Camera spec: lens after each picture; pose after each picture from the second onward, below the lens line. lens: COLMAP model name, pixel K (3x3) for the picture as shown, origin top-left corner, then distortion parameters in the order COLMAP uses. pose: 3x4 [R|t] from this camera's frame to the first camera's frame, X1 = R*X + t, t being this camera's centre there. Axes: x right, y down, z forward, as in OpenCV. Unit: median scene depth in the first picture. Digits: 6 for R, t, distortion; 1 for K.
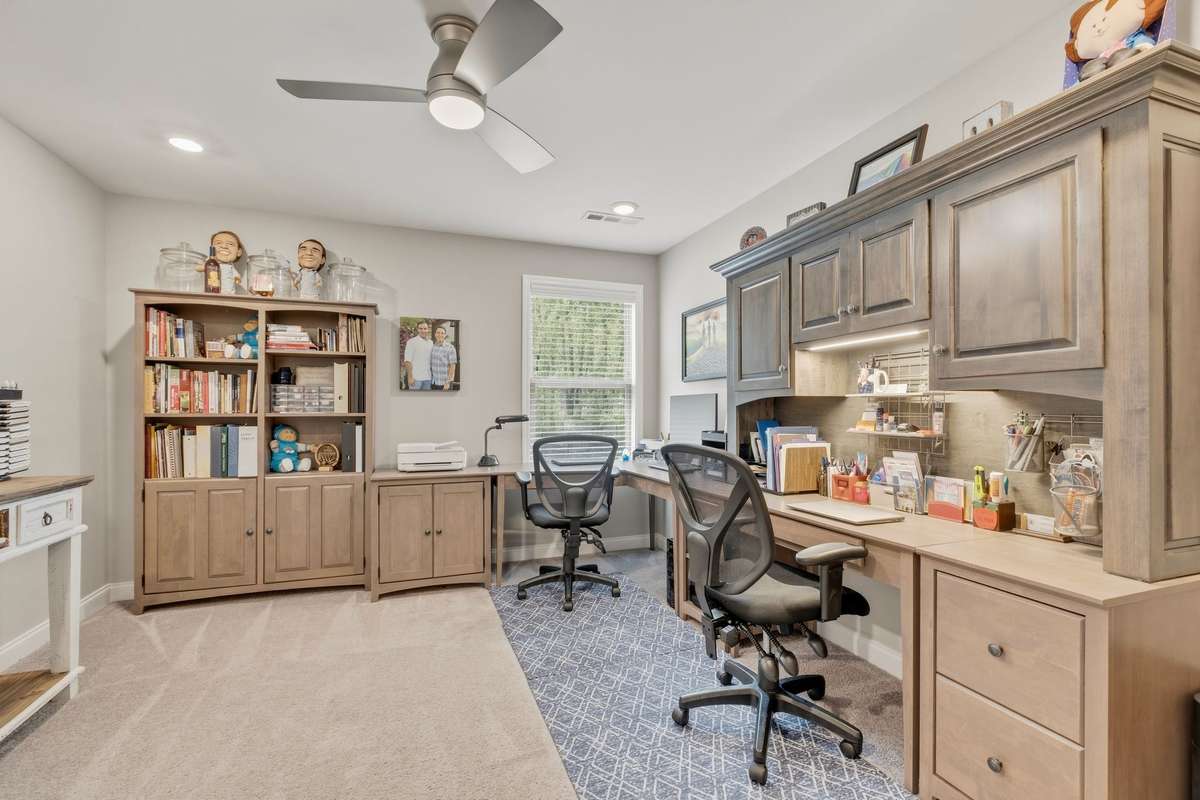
lens RADIAL K [[530.2, 0, 603.5], [0, 530.2, 407.0], [0, 0, 1]] dist [-0.003282, 0.000431]
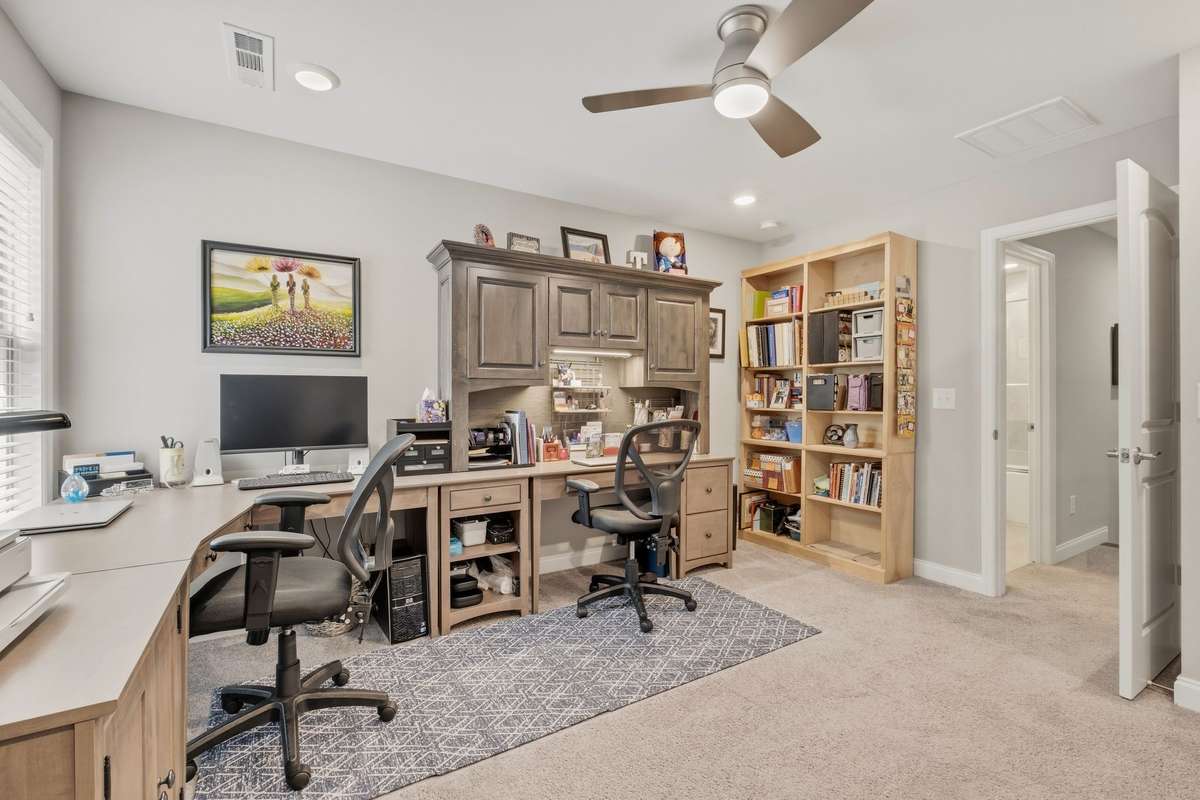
lens RADIAL K [[530.2, 0, 606.7], [0, 530.2, 396.3], [0, 0, 1]] dist [-0.003282, 0.000431]
pose [[-0.200533, -0.004723, 0.979676, -0.820022], [-0.006834, 0.999971, 0.003422, -0.000475], [-0.979663, -0.006009, -0.200560, 0.982921]]
